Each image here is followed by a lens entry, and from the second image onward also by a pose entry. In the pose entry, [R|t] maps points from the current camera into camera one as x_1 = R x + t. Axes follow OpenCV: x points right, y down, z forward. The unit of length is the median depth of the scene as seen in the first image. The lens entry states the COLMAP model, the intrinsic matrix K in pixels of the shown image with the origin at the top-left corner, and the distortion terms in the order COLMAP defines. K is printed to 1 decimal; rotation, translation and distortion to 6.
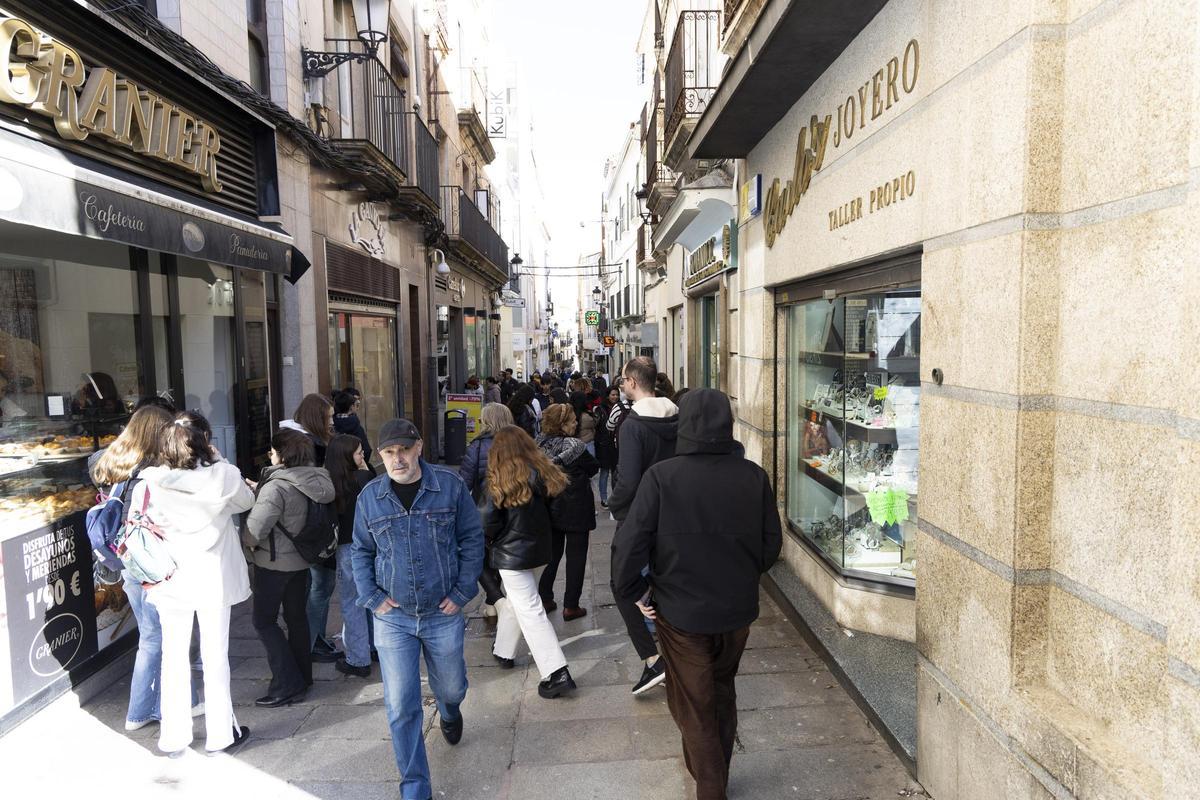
lens RADIAL K [[879.8, 0, 600.5], [0, 879.8, 407.5], [0, 0, 1]] dist [0.025484, -0.001640]
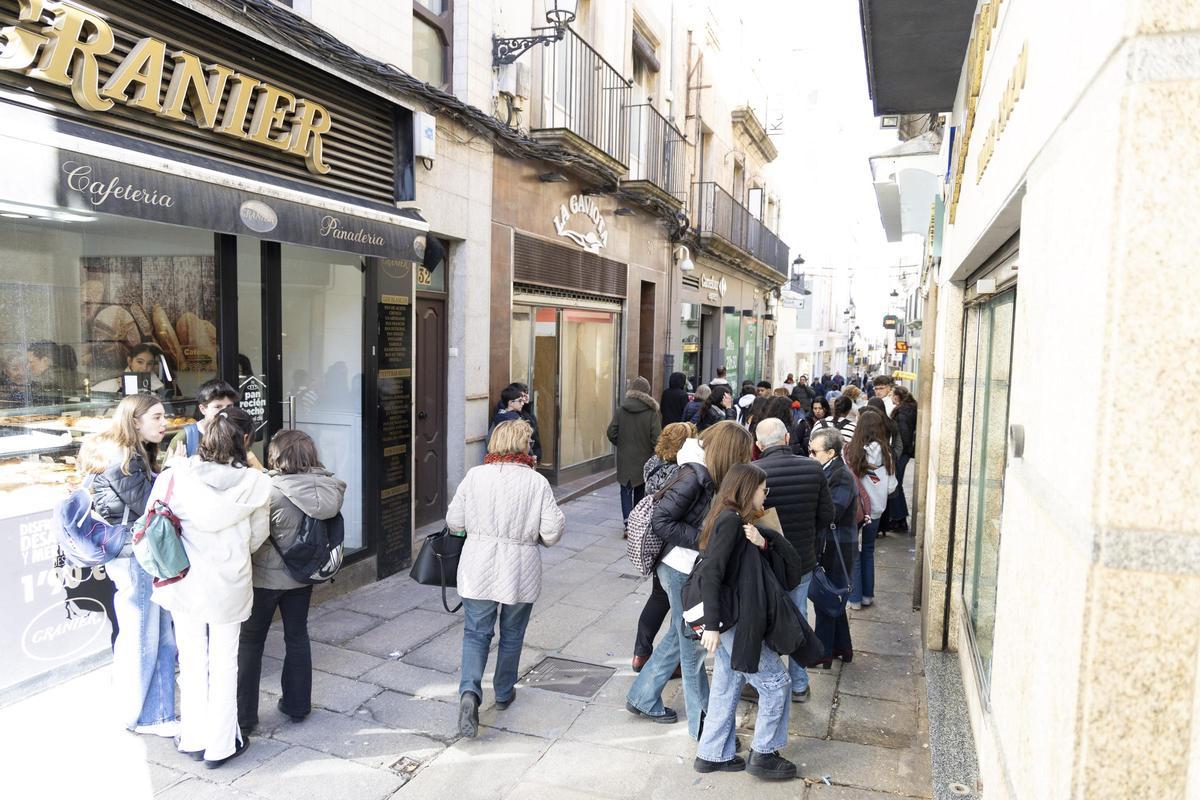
lens RADIAL K [[830.2, 0, 581.8], [0, 830.2, 401.2], [0, 0, 1]] dist [0.005382, -0.005412]
pose [[0.925947, 0.067450, -0.371582, 0.153957], [-0.068016, 0.997617, 0.011601, -0.021542], [0.371479, 0.014532, 0.928328, 0.226368]]
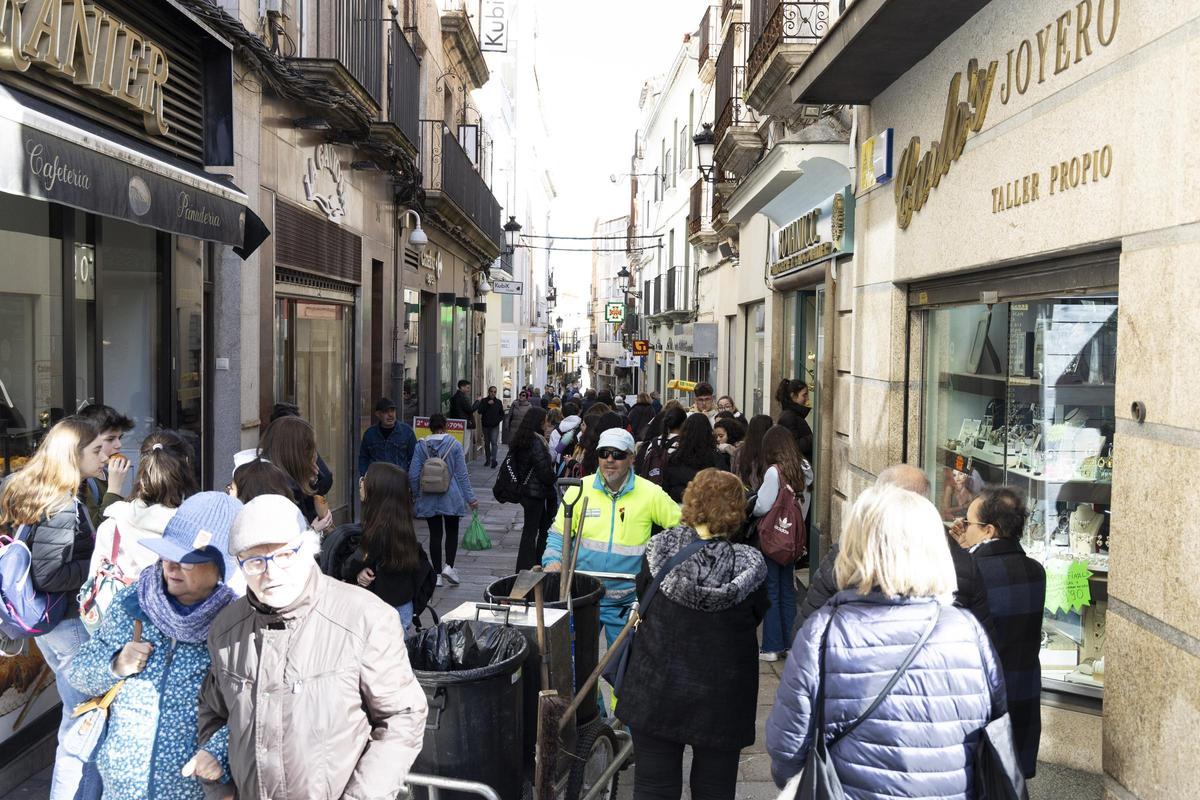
lens RADIAL K [[1309.3, 0, 600.0], [0, 1309.3, 400.0], [0, 0, 1]] dist [0.006255, -0.007399]
pose [[0.999414, 0.031363, -0.013687, -0.036286], [-0.031810, 0.998923, -0.033779, 0.004026], [0.012613, 0.034195, 0.999336, -0.075281]]
